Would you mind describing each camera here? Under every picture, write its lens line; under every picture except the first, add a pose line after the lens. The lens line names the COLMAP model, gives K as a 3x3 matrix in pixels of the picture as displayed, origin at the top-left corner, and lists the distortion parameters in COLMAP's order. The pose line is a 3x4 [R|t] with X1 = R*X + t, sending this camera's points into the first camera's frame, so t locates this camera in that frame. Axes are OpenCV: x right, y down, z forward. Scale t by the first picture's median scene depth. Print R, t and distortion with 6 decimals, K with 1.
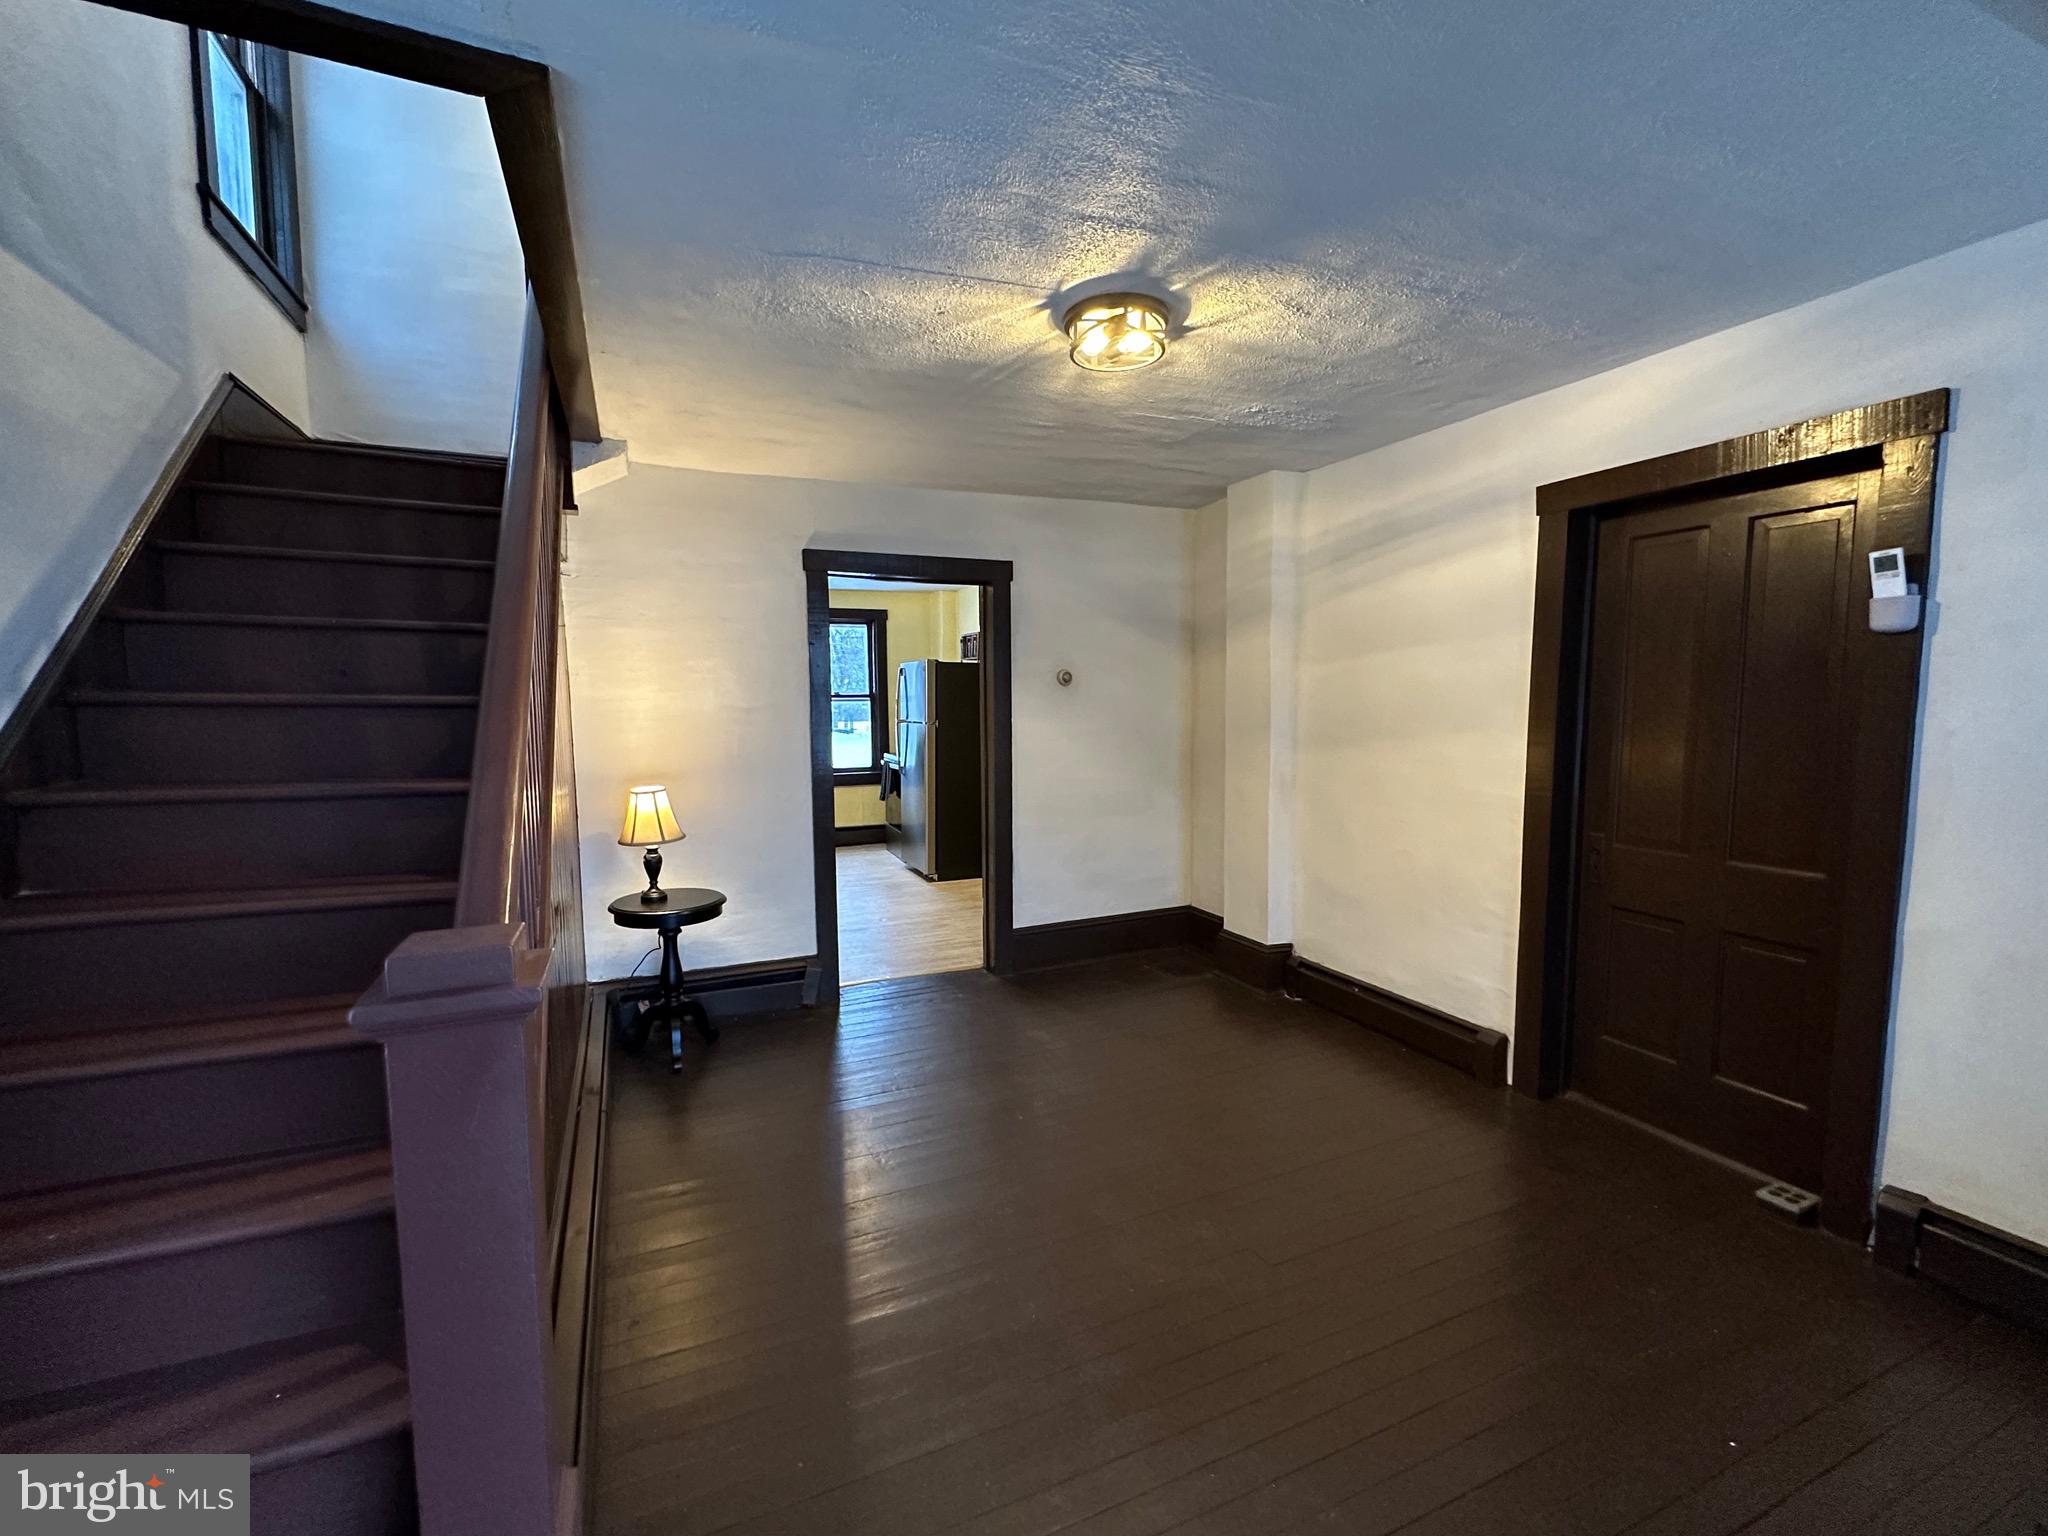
lens RADIAL K [[886.3, 0, 1022.4], [0, 886.3, 774.2], [0, 0, 1]] dist [-0.002787, 0.000880]
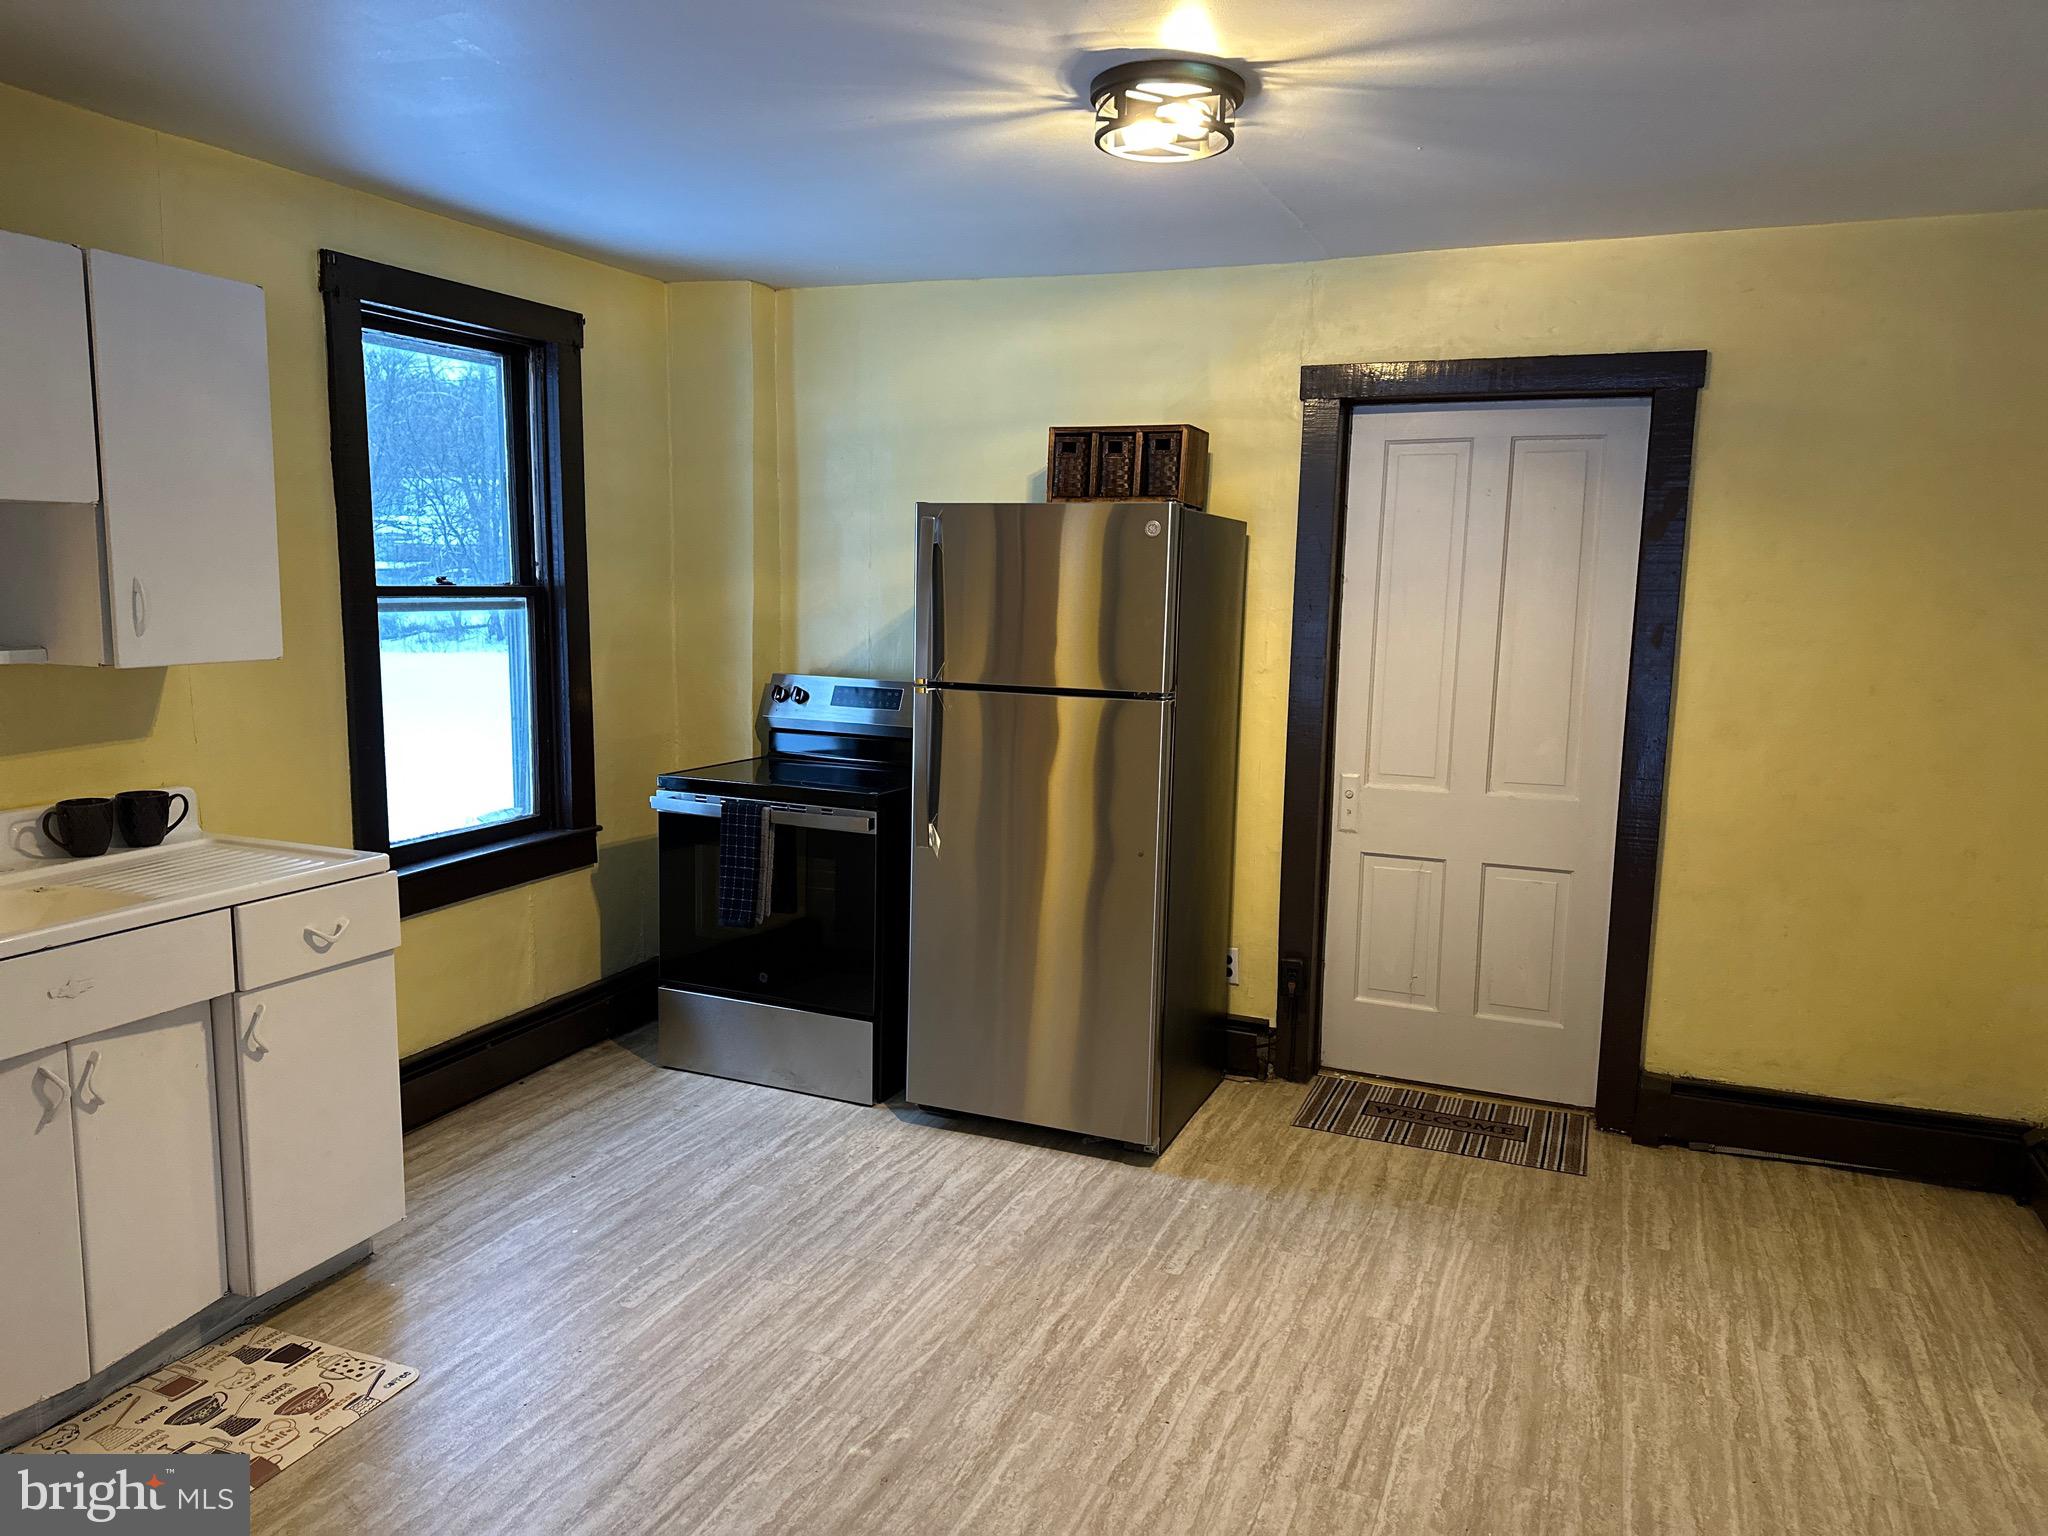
lens RADIAL K [[1429.7, 0, 1026.2], [0, 1429.7, 771.6], [0, 0, 1]] dist [0.106890, -0.133006]
pose [[0.727485, -0.080616, 0.681372, -1.038559], [0.043576, 0.996497, 0.071375, -0.140261], [-0.684739, -0.022233, 0.728449, 1.335247]]
